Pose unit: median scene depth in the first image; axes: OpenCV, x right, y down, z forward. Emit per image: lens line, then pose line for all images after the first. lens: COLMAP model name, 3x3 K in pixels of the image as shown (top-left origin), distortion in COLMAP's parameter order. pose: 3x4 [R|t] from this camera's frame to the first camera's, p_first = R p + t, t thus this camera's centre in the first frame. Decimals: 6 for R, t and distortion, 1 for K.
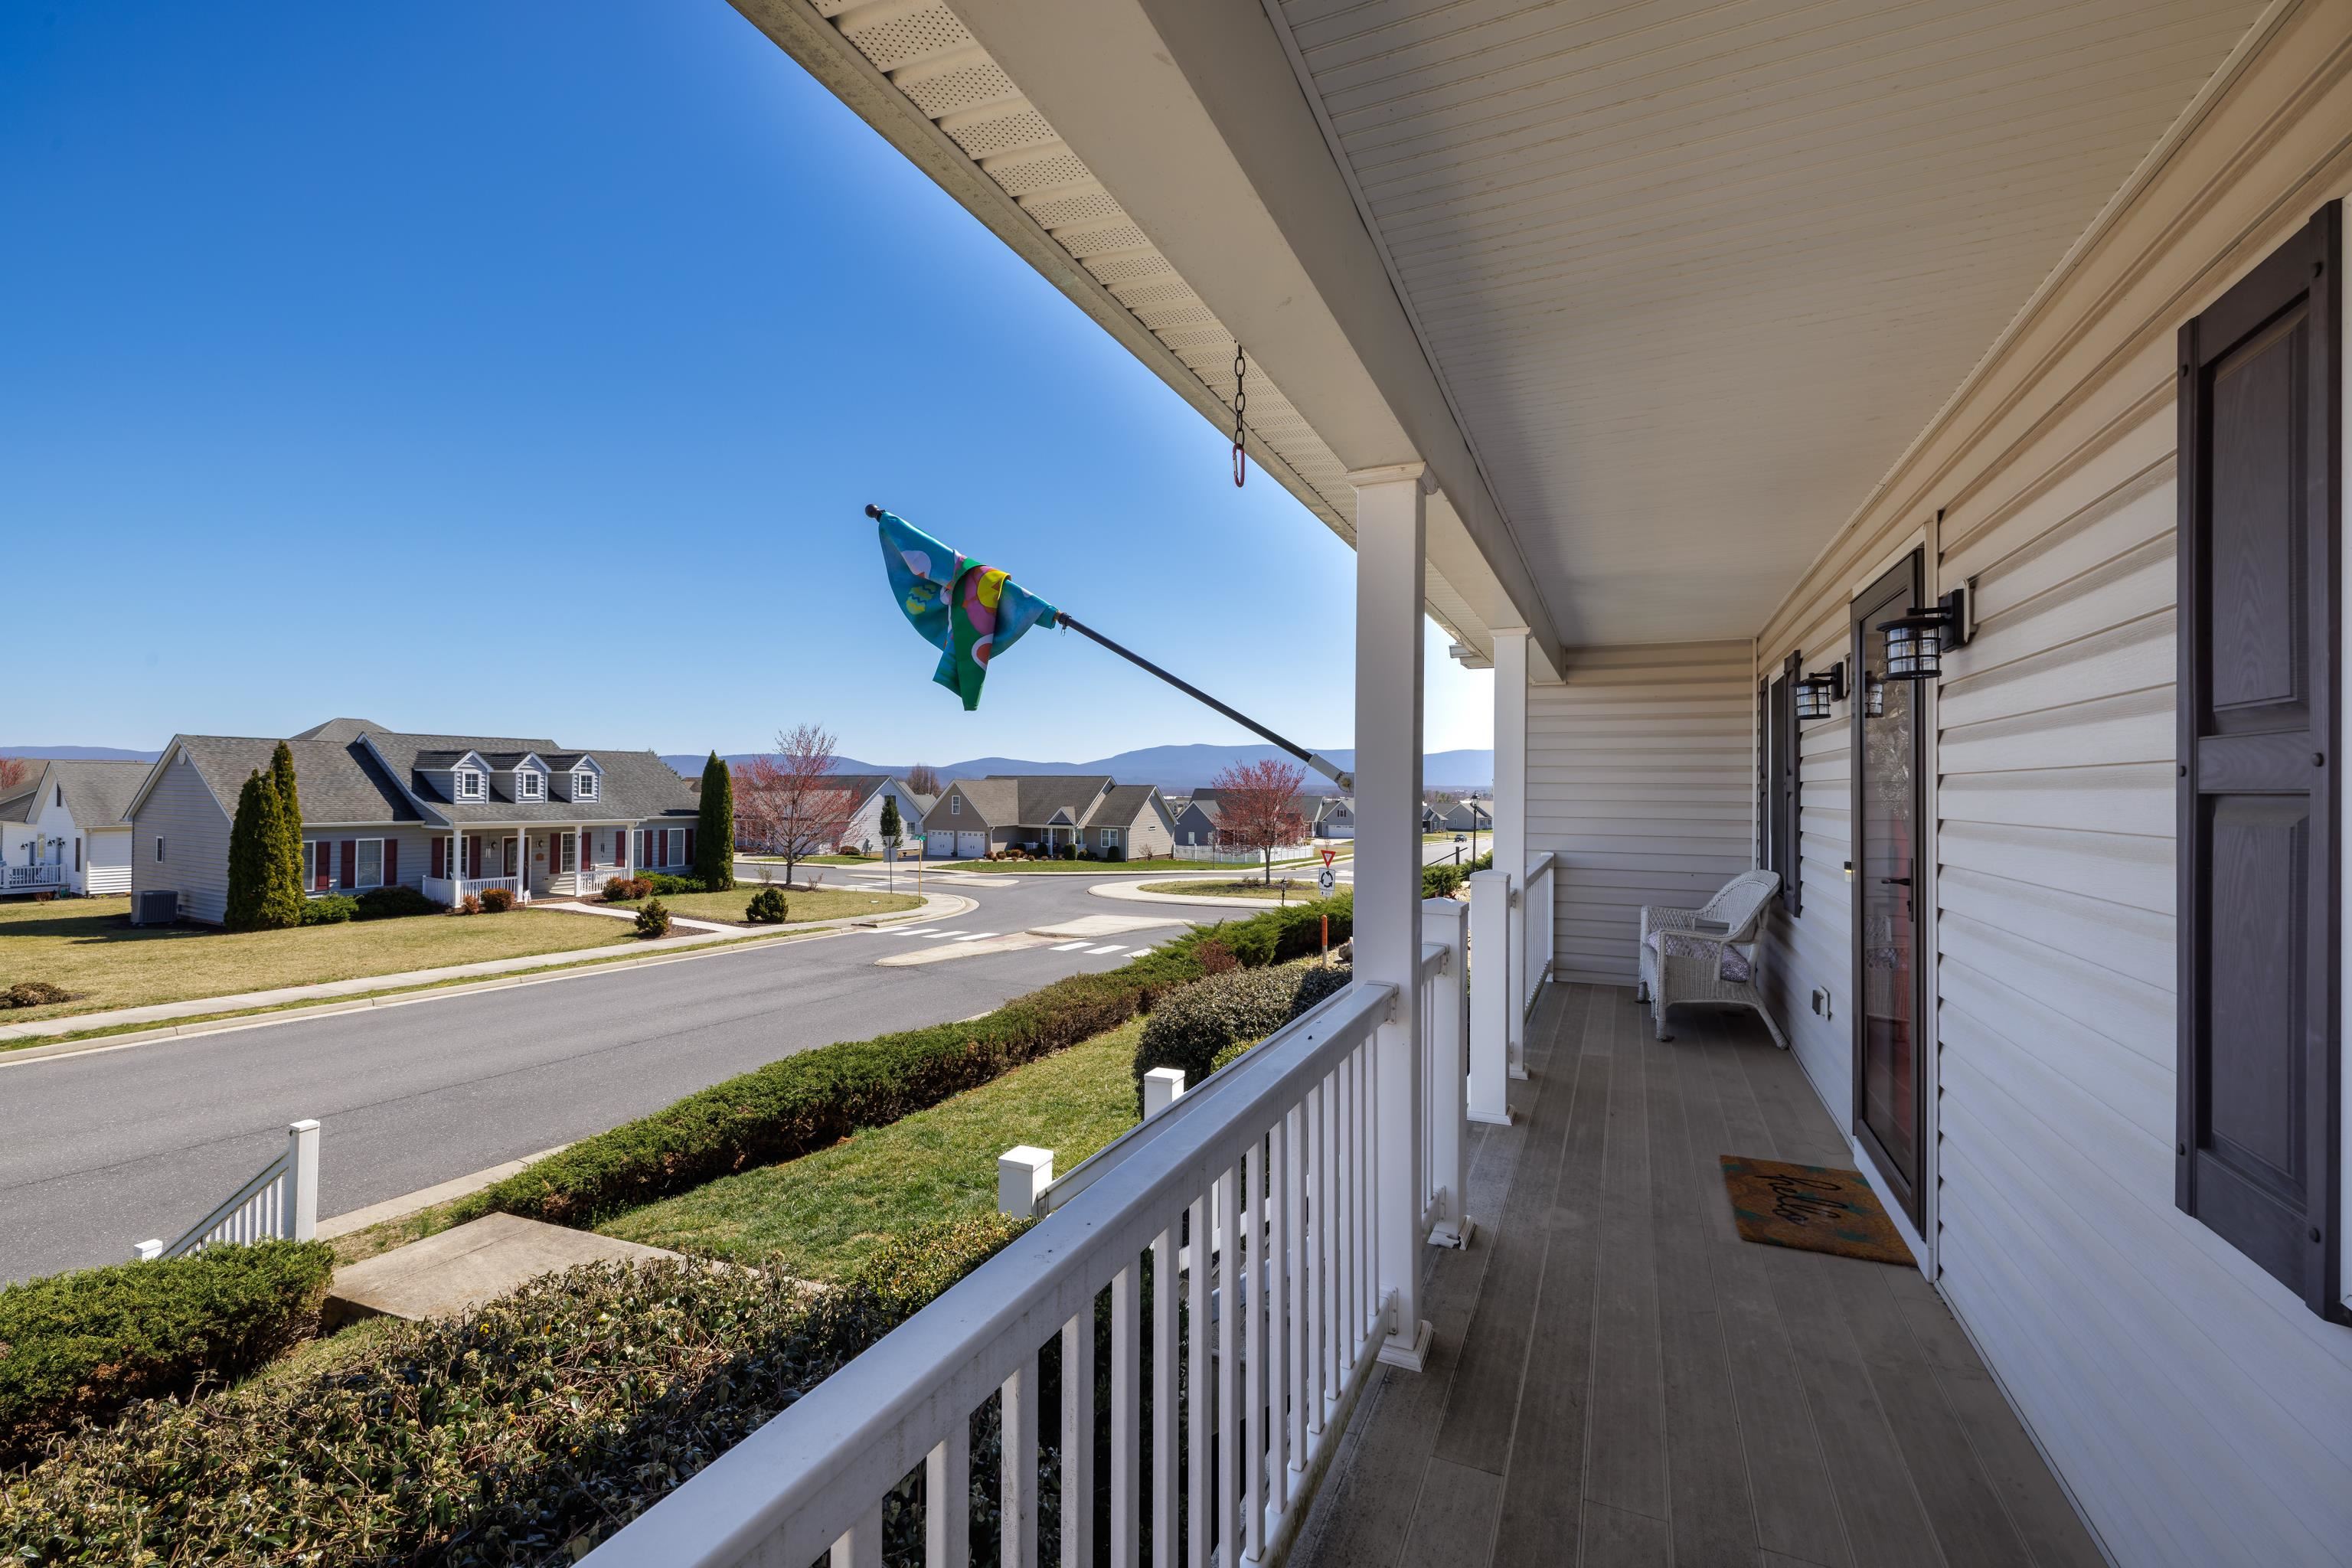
lens RADIAL K [[987.8, 0, 1176.7], [0, 987.8, 775.5], [0, 0, 1]] dist [0.000523, 0.000204]
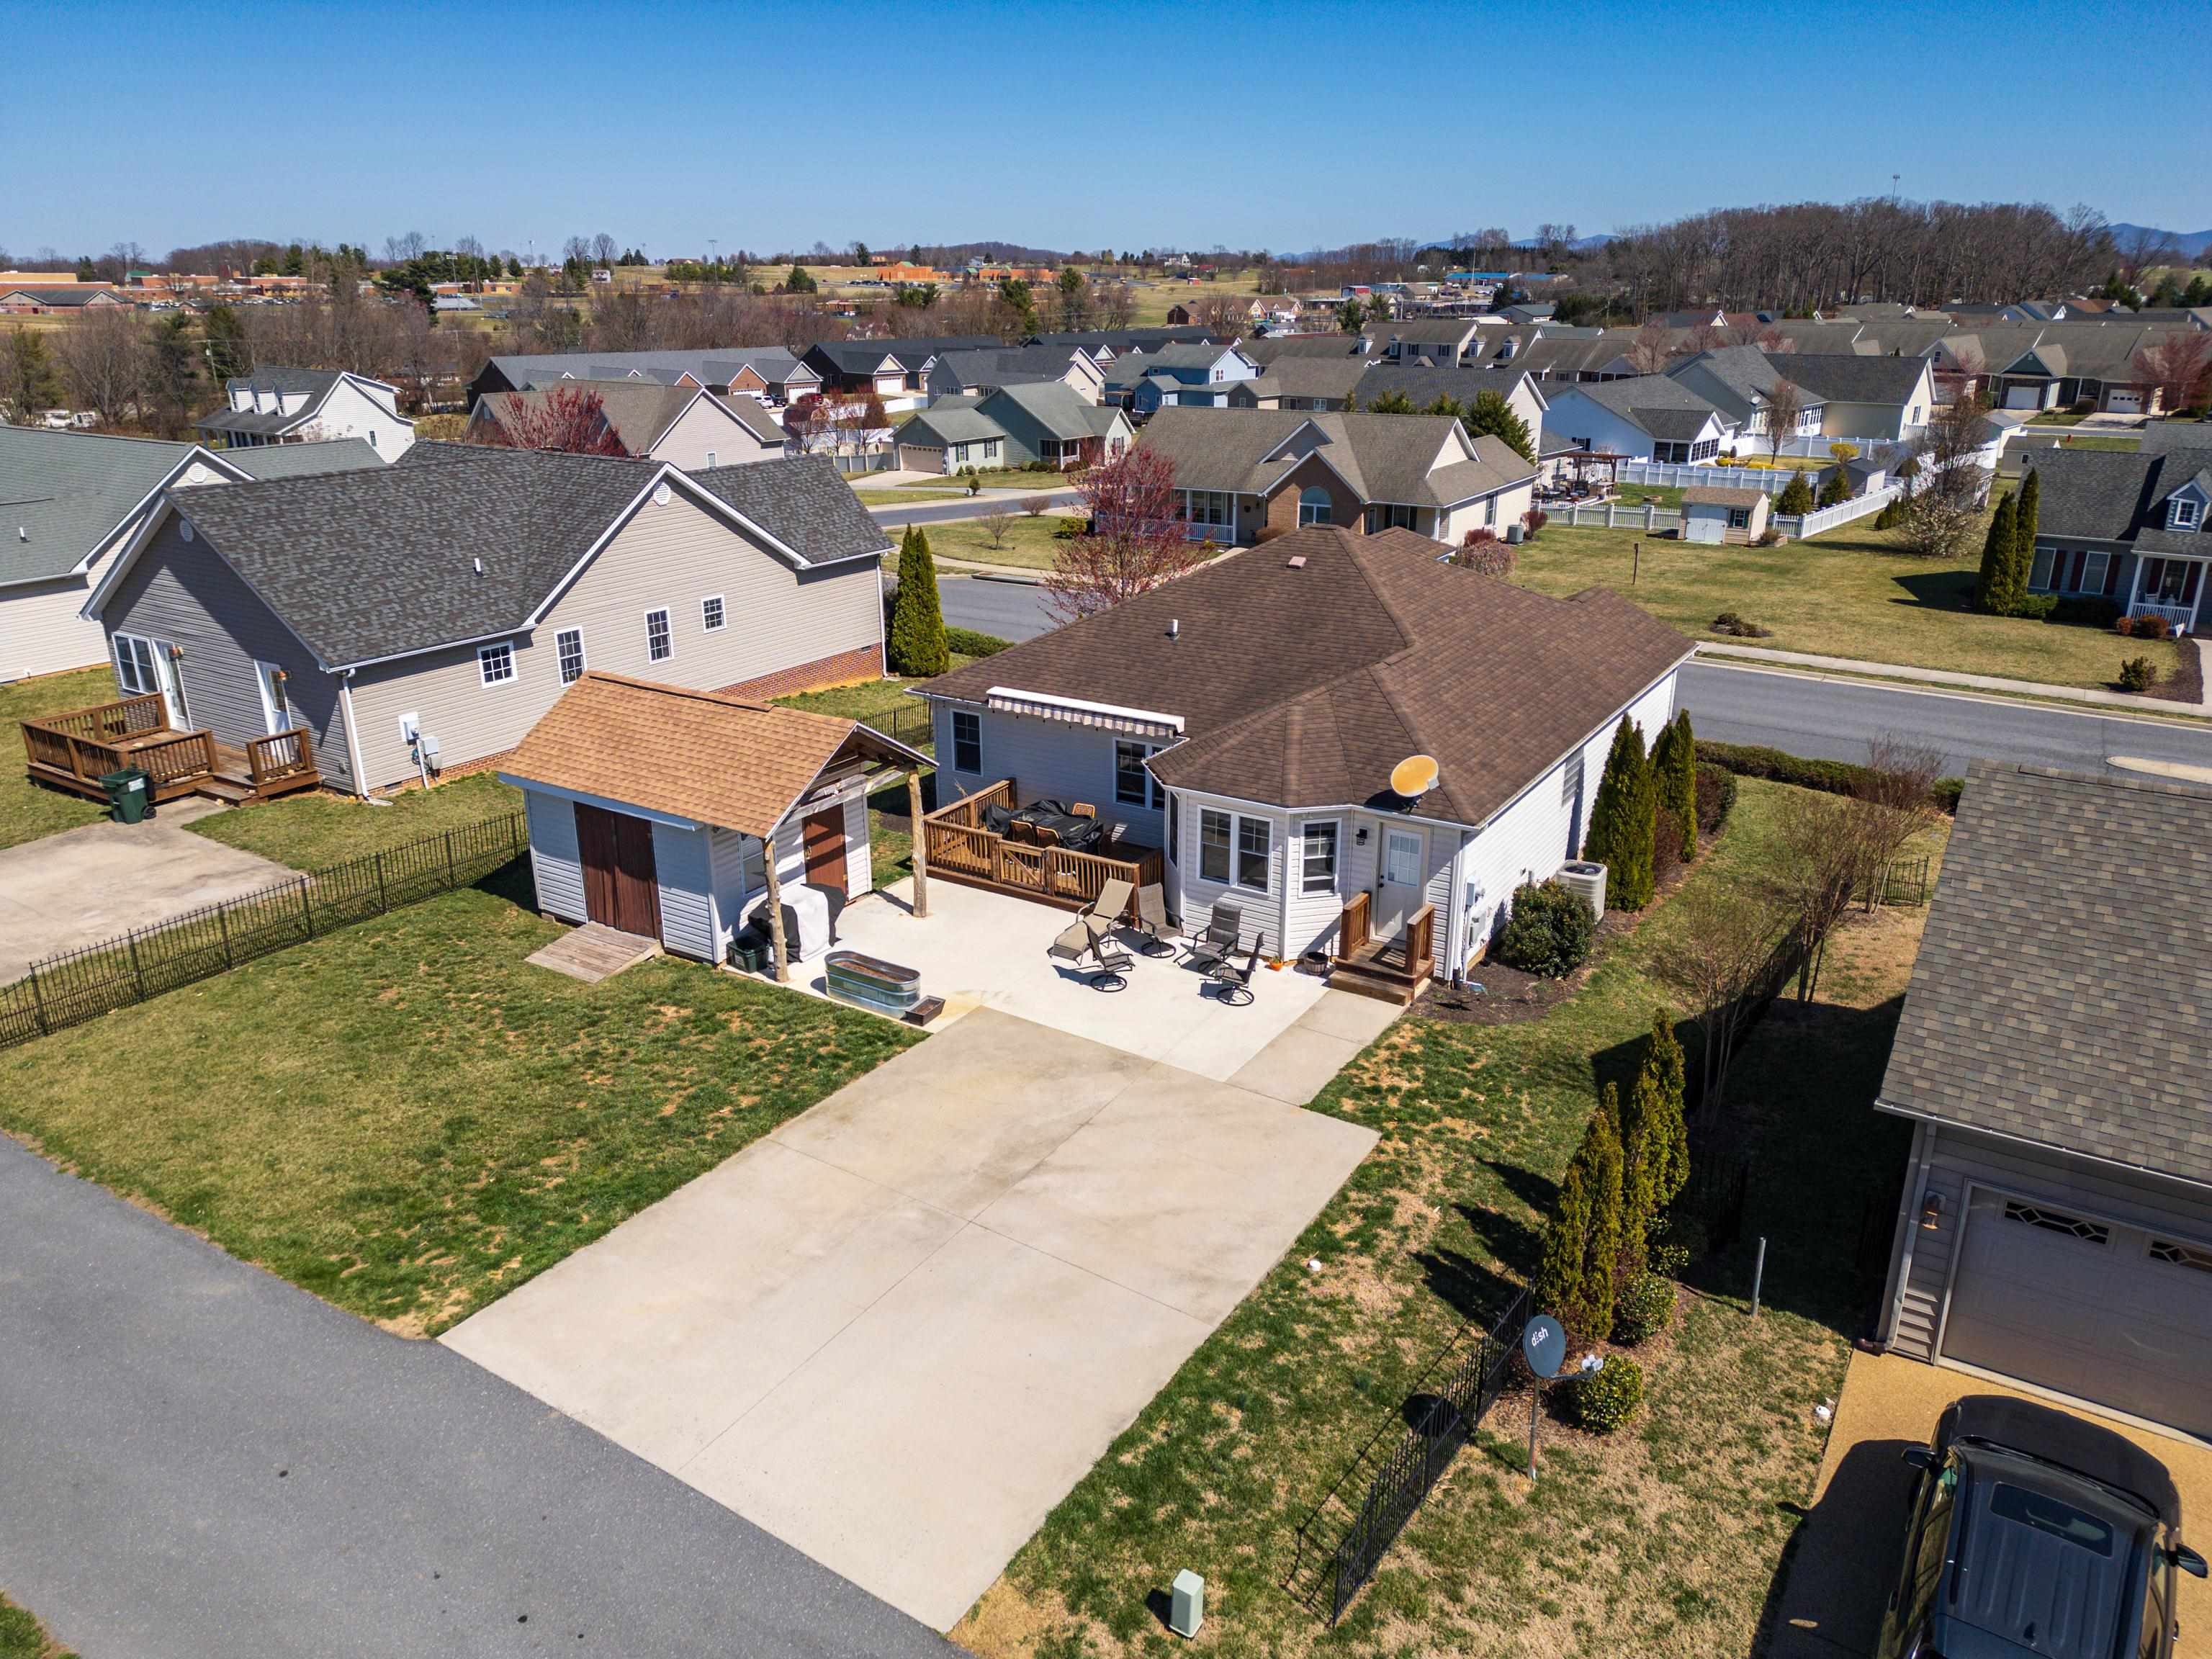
lens RADIAL K [[1551.5, 0, 1110.2], [0, 1551.5, 820.9], [0, 0, 1]] dist [0.098497, -0.103739]
pose [[-0.110116, 0.321921, -0.940341, 1.059056], [0.007990, 0.946351, 0.323042, -0.225937], [0.993887, 0.028059, -0.106780, 0.054838]]
